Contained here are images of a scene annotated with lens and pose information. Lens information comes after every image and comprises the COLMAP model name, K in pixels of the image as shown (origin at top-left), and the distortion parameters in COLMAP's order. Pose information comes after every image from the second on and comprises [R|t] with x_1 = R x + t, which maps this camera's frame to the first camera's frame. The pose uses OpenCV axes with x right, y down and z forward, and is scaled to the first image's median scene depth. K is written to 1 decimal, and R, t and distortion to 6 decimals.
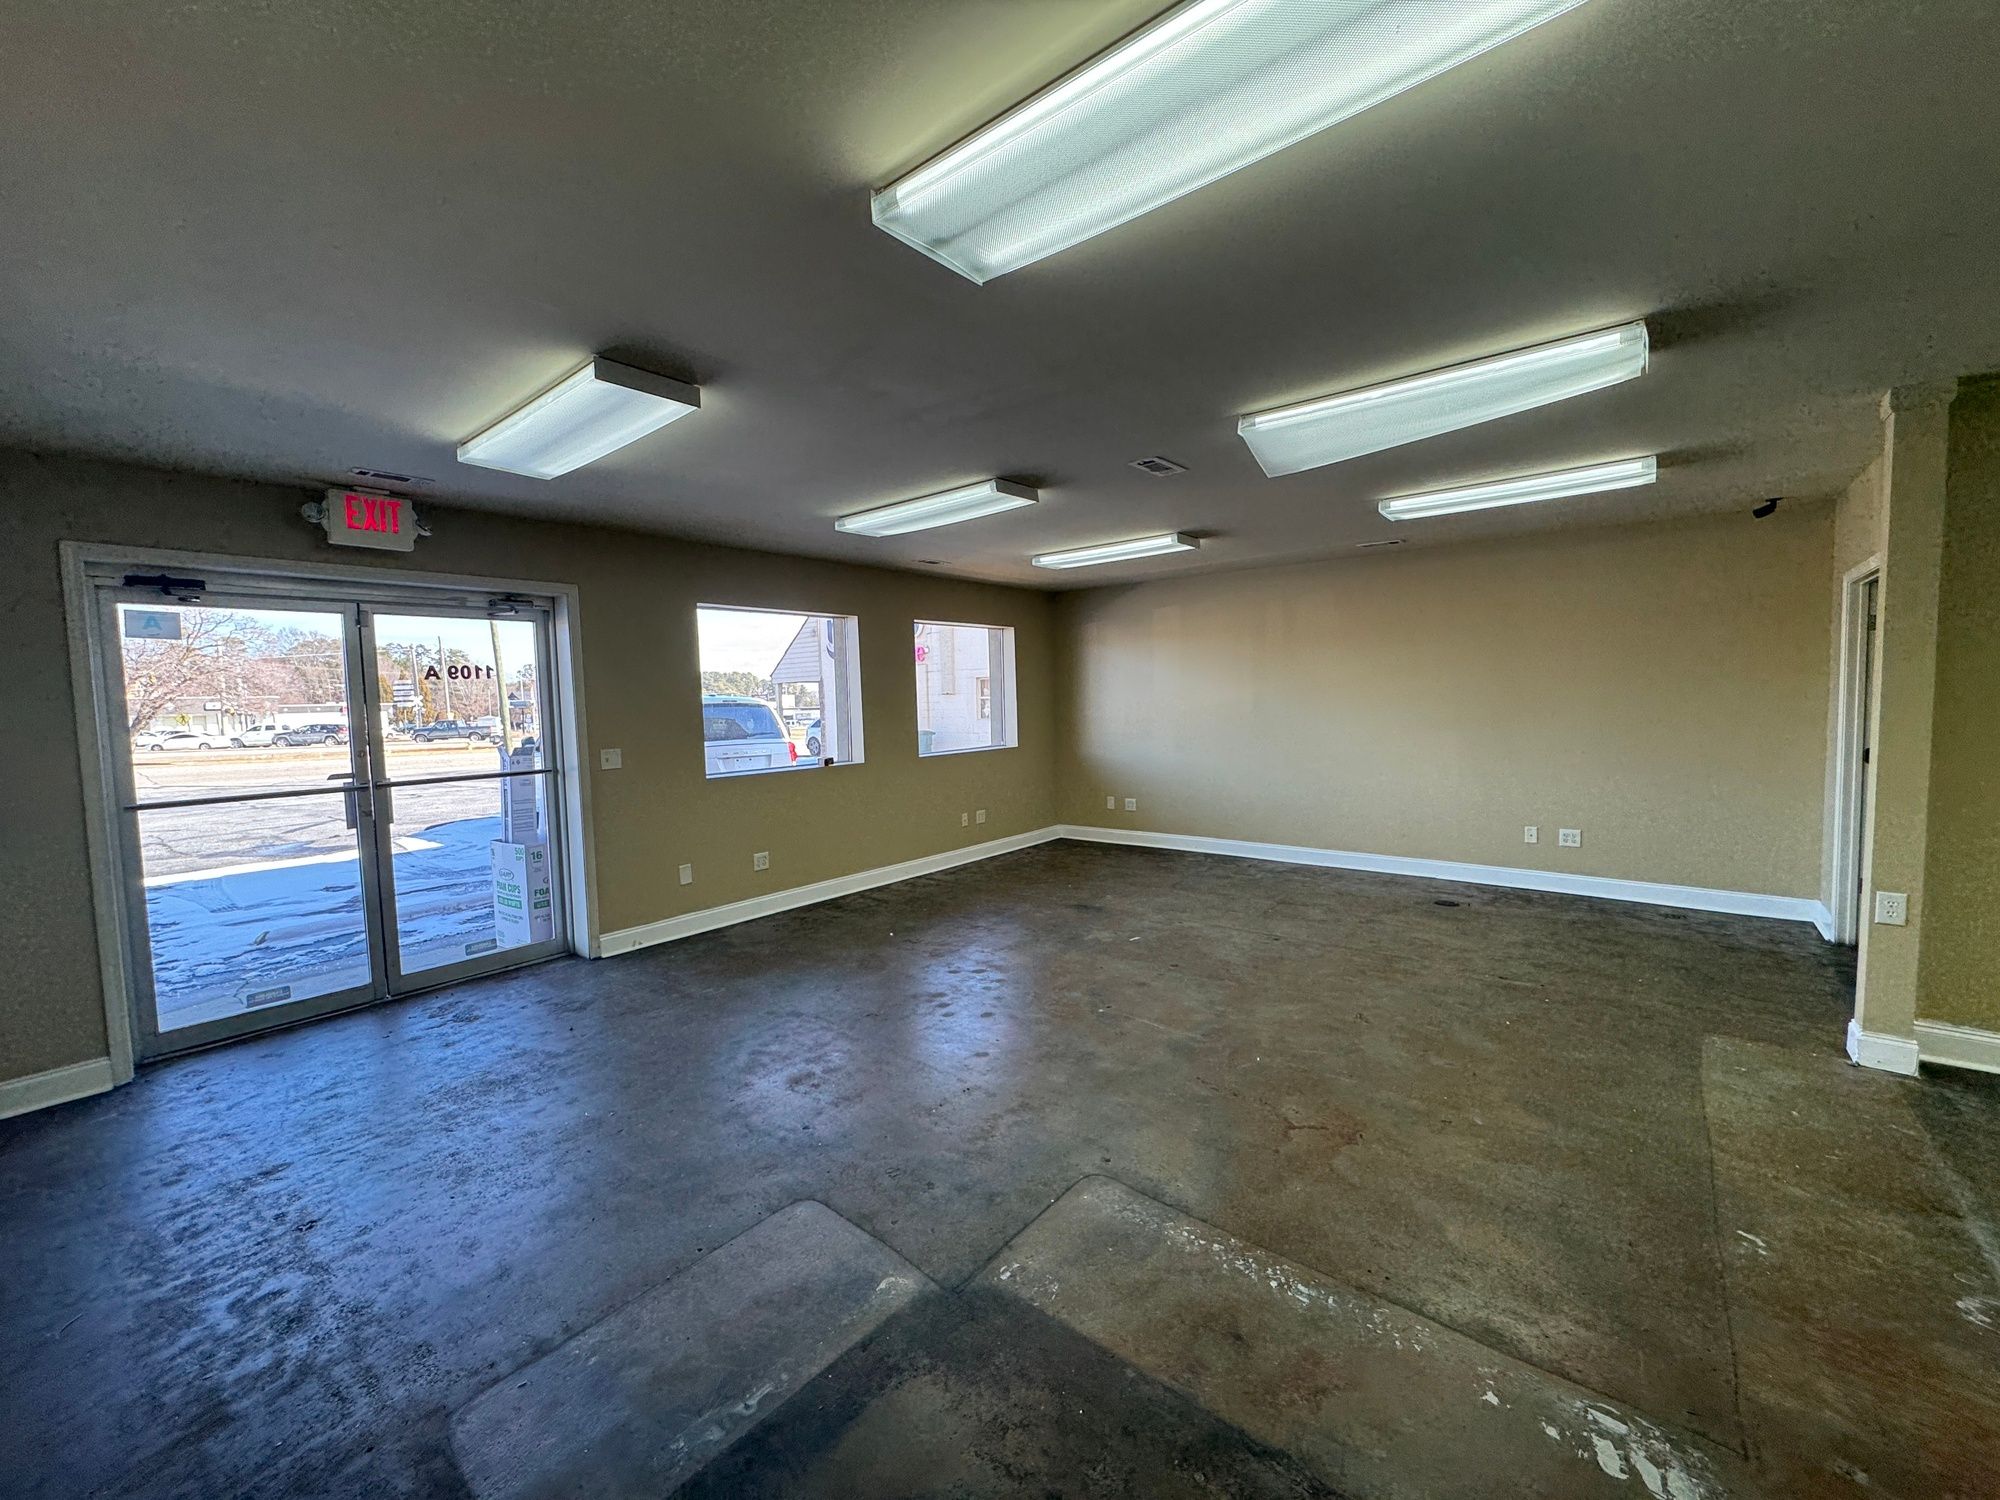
lens RADIAL K [[796.5, 0, 1000.0], [0, 796.5, 750.0], [0, 0, 1]] dist [0.001908, -0.001116]
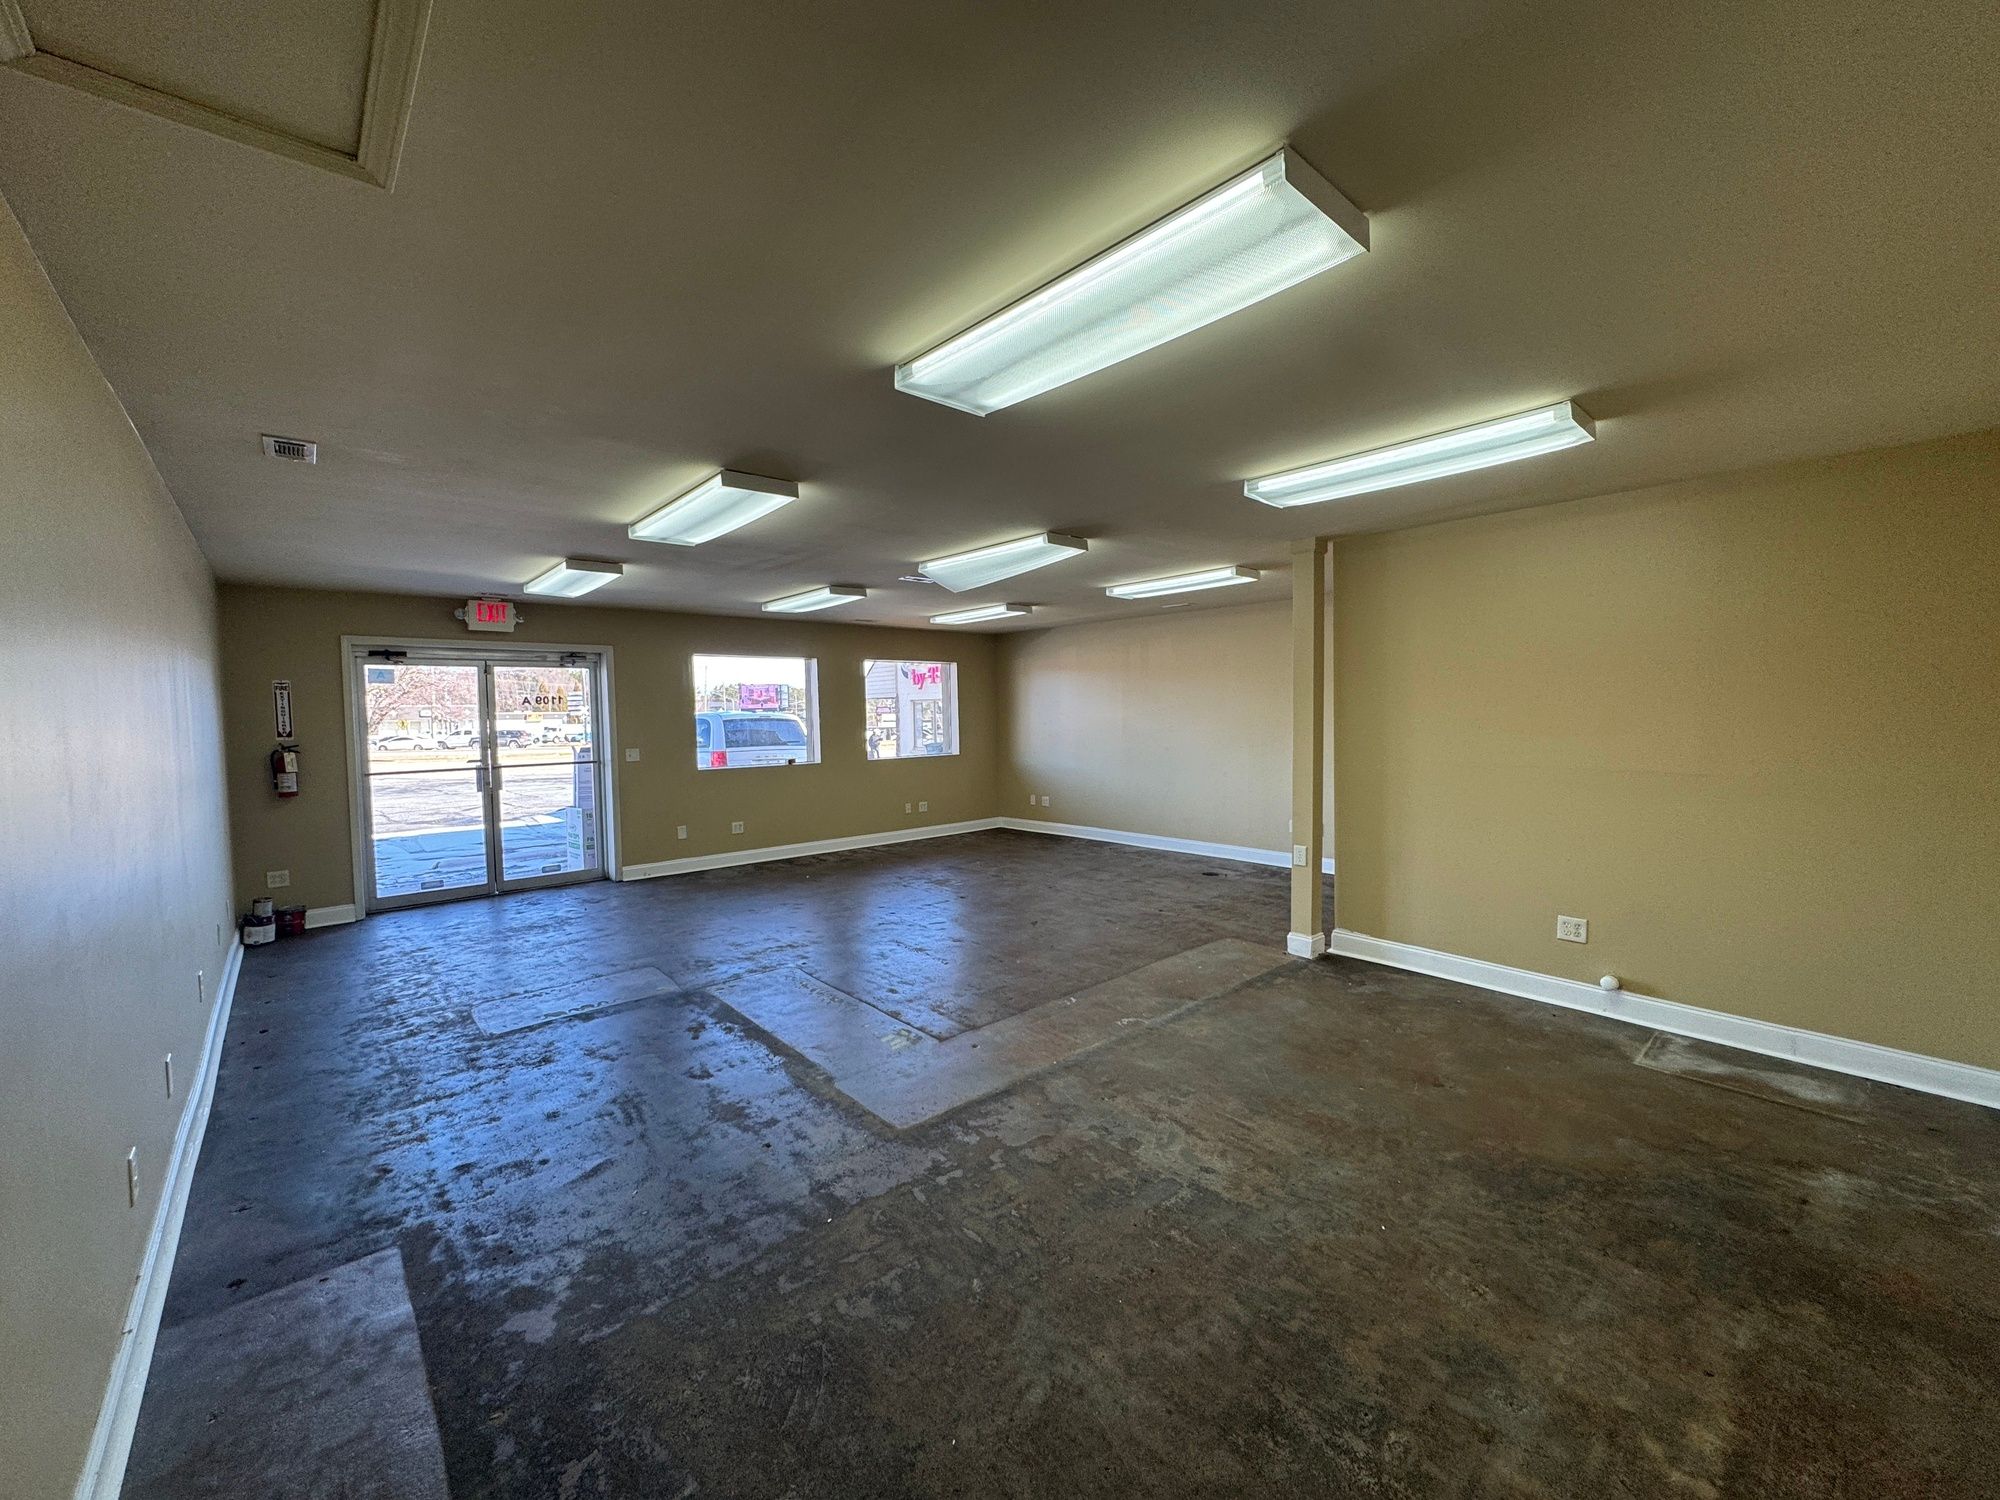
lens RADIAL K [[796.5, 0, 1000.0], [0, 796.5, 750.0], [0, 0, 1]] dist [0.001908, -0.001116]
pose [[0.987899, 0.016307, -0.154241, 0.536255], [-0.018897, 0.999704, -0.015342, 0.013309], [0.153945, 0.018071, 0.987914, -0.502539]]
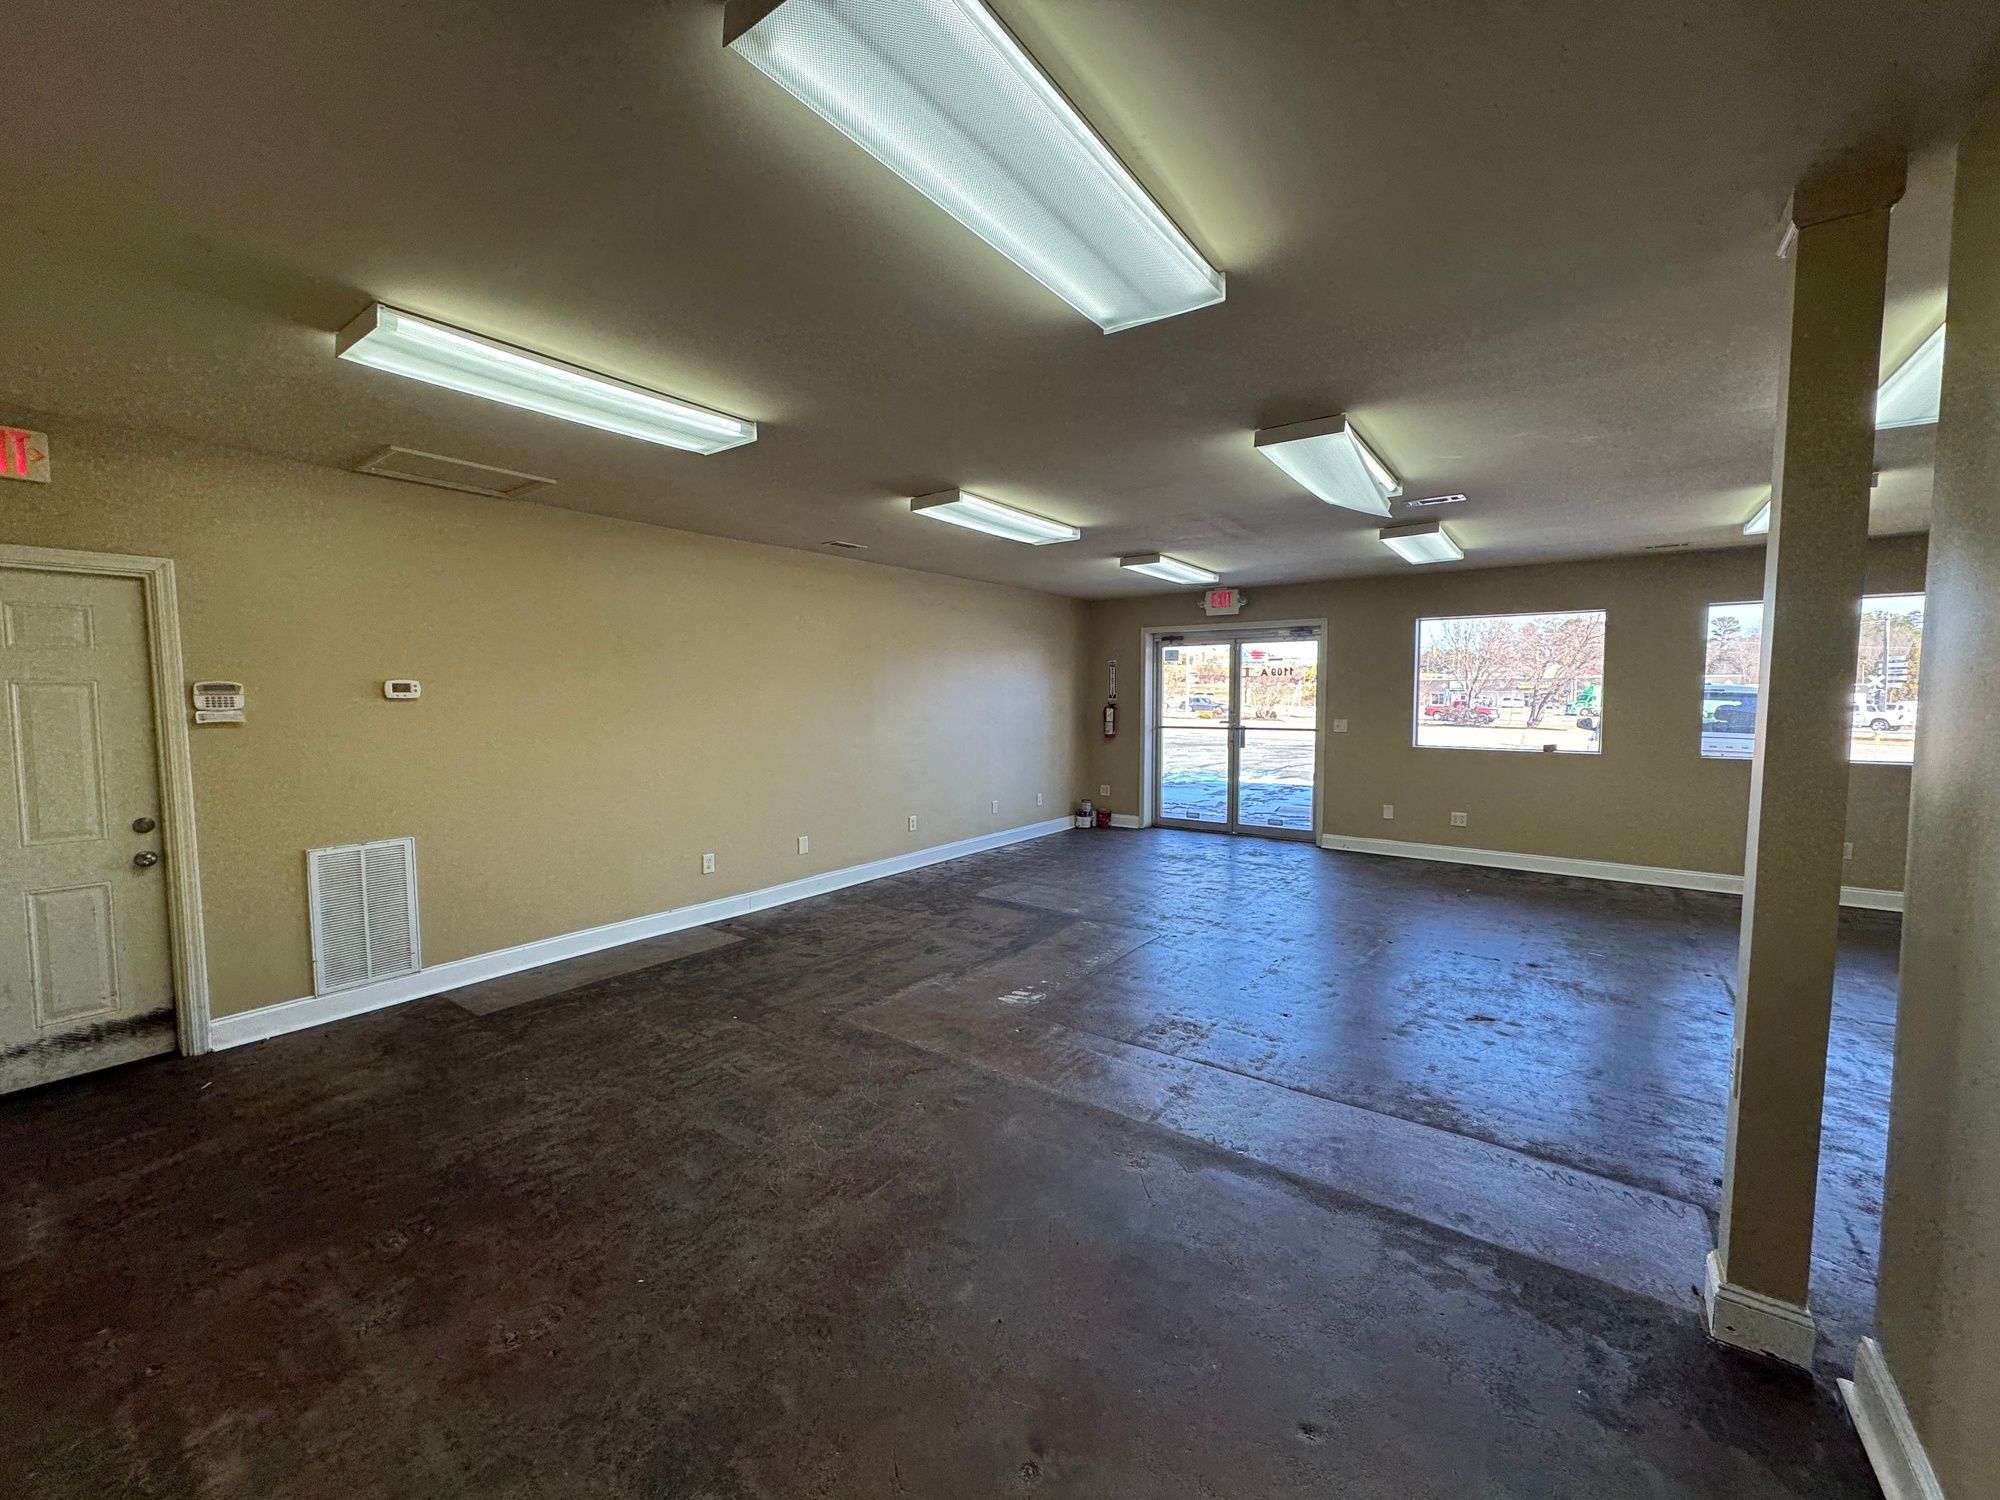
lens RADIAL K [[794.2, 0, 1002.1], [0, 794.2, 750.1], [0, 0, 1]] dist [-0.000656, -0.000089]
pose [[0.060538, 0.096611, -0.993479, 1.183531], [-0.068150, 0.993382, 0.092449, -0.045815], [0.995837, 0.062109, 0.066721, 0.264616]]
